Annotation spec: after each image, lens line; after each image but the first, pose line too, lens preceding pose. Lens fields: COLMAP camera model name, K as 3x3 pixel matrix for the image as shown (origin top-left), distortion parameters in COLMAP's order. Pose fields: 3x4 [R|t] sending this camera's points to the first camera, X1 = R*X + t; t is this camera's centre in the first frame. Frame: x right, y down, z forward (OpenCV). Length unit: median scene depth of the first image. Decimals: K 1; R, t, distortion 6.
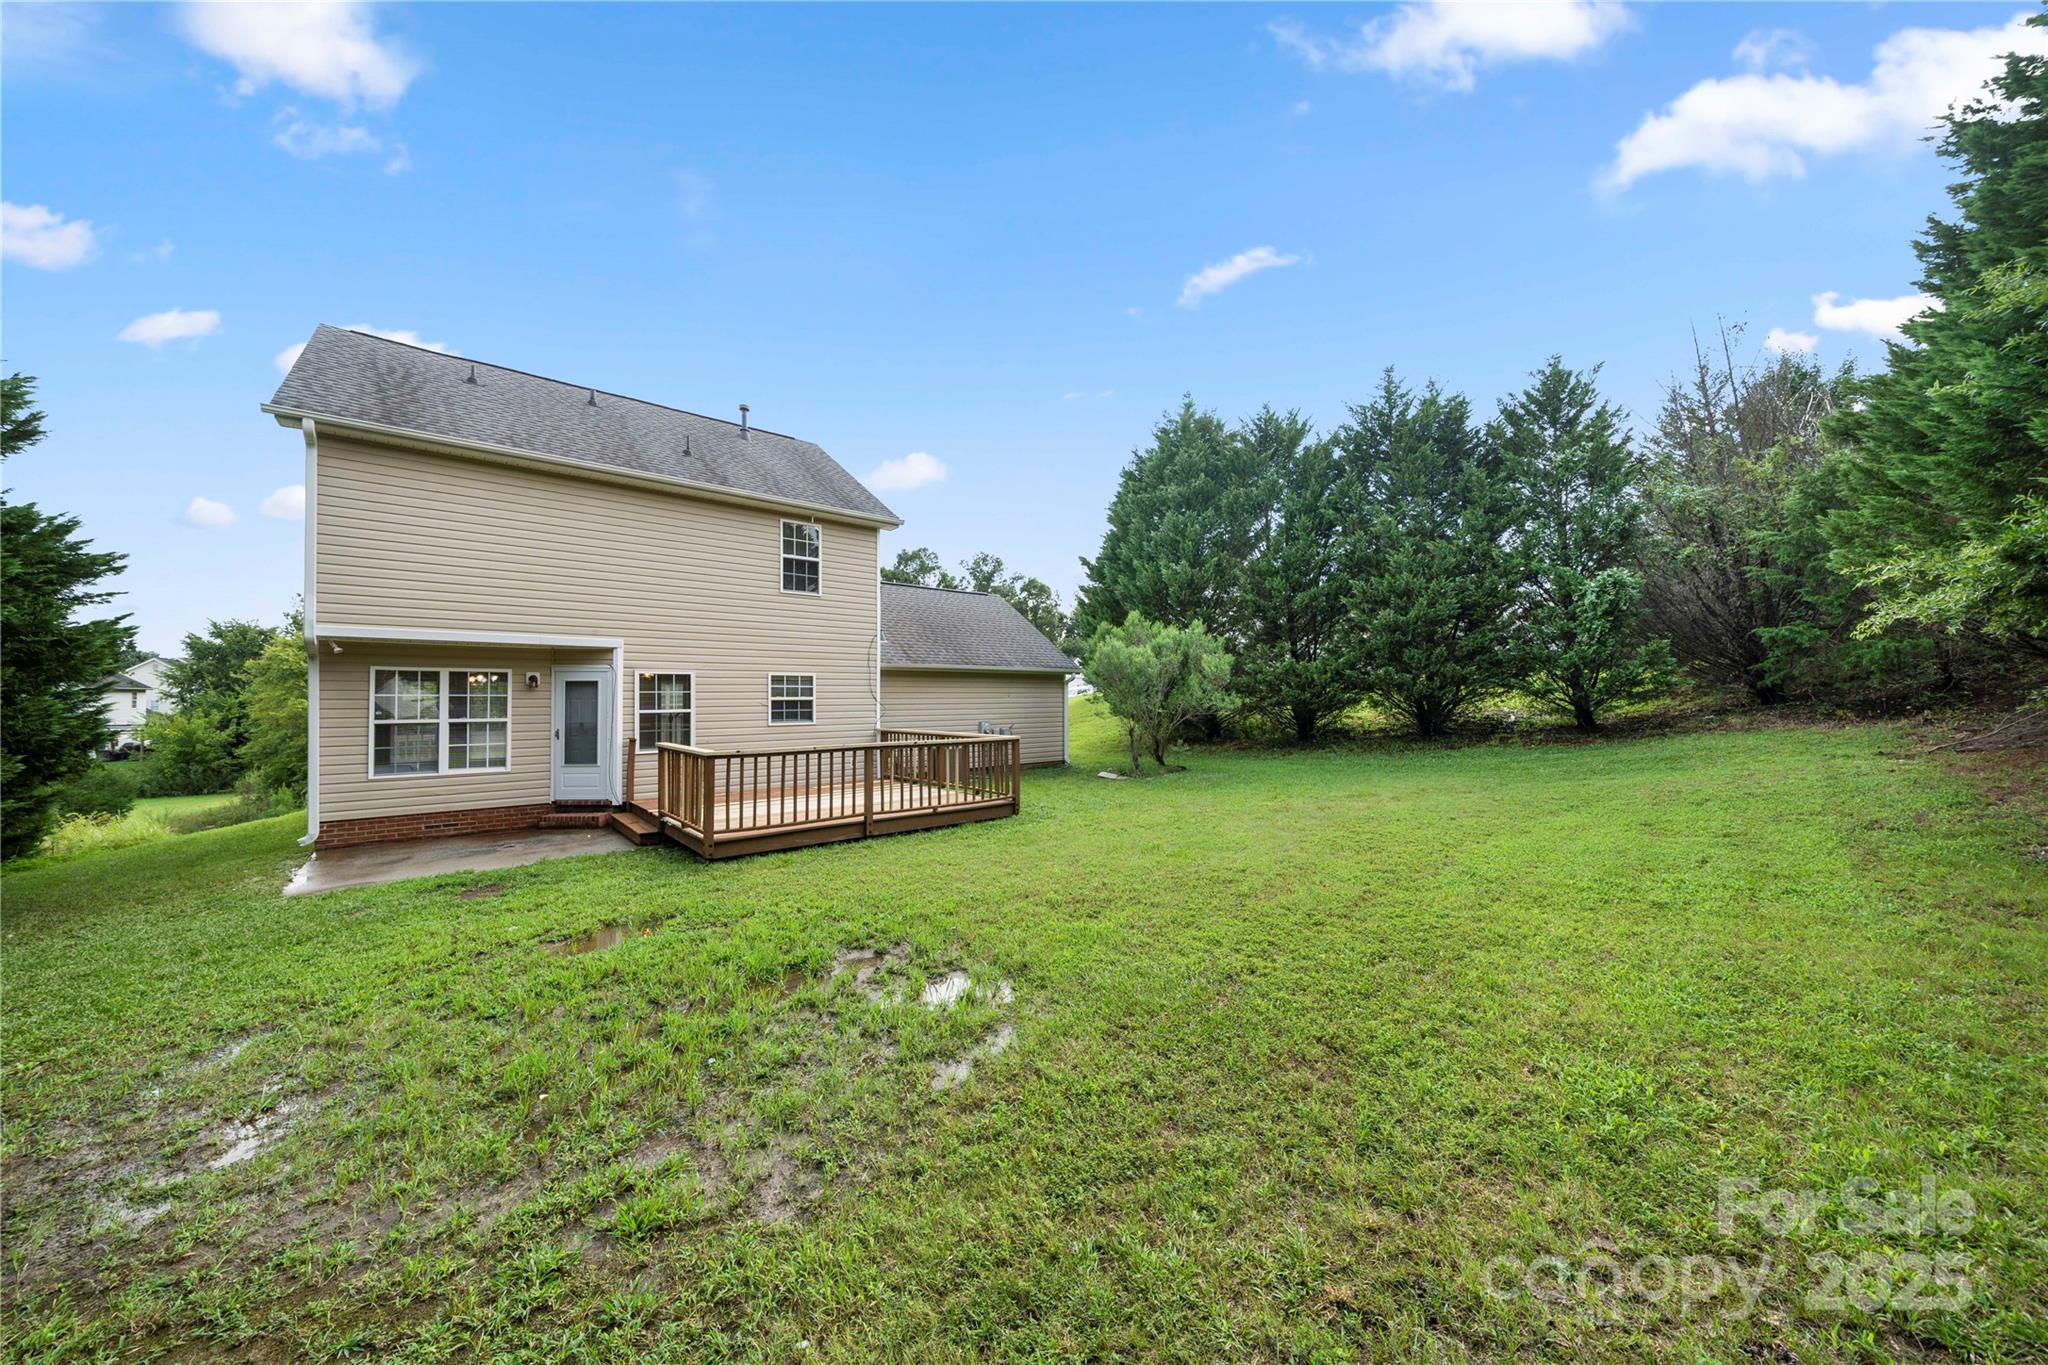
lens RADIAL K [[718.1, 0, 1021.2], [0, 718.1, 685.1], [0, 0, 1]] dist [-0.006496, 0.000303]
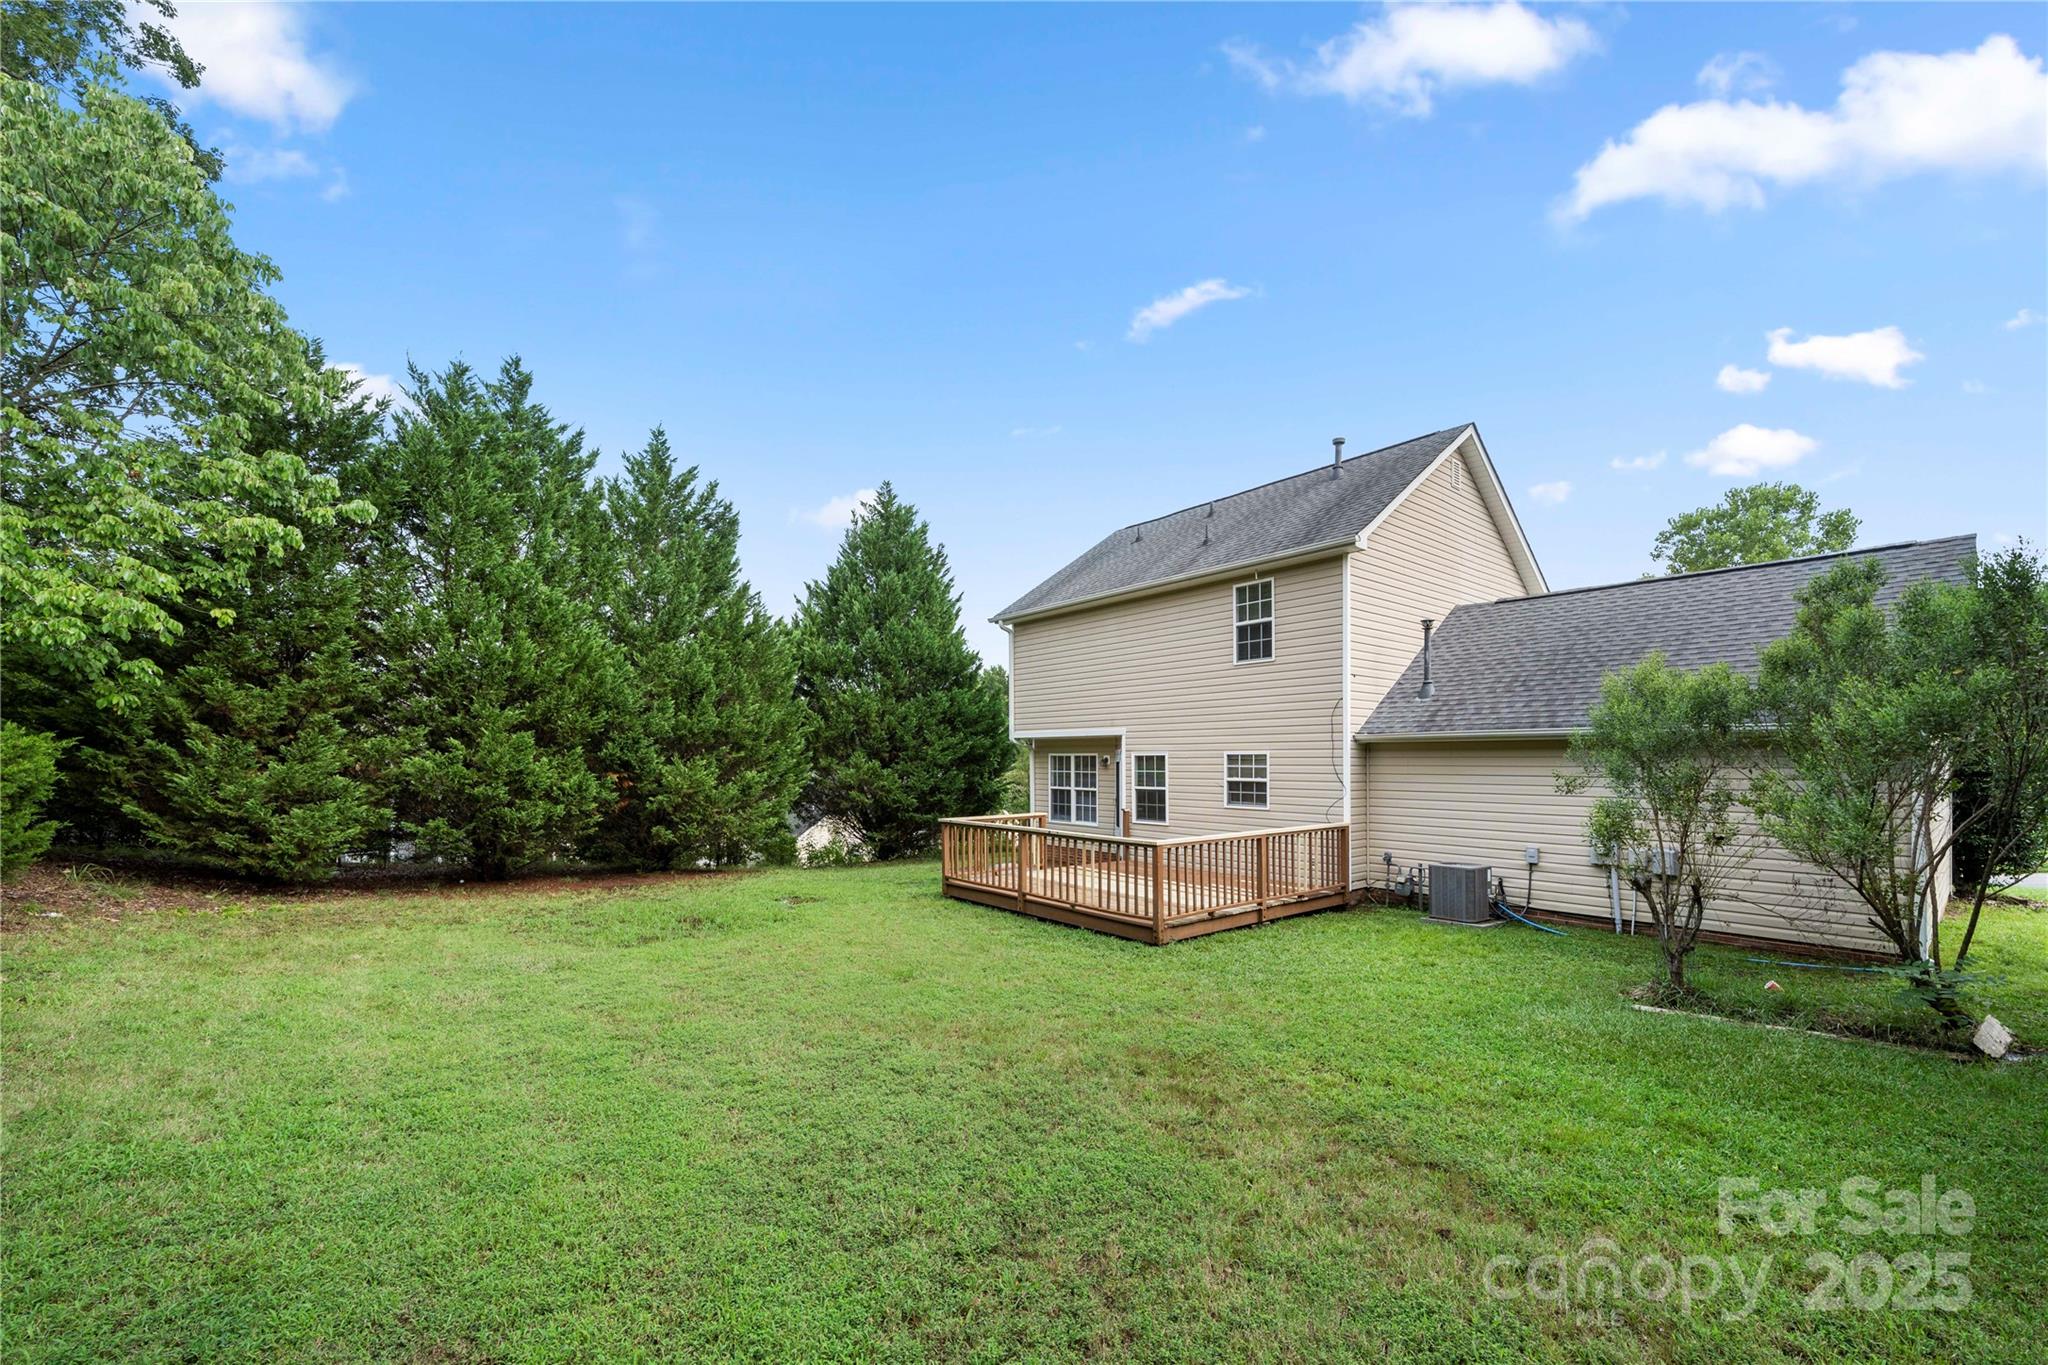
lens RADIAL K [[781.4, 0, 978.5], [0, 781.4, 758.1], [0, 0, 1]] dist [0.002749, -0.000237]
pose [[-0.053999, 0.004329, -0.998532, 0.687074], [0.022719, 0.999737, 0.003105, -0.019471], [0.998283, -0.022518, -0.054083, 0.715691]]
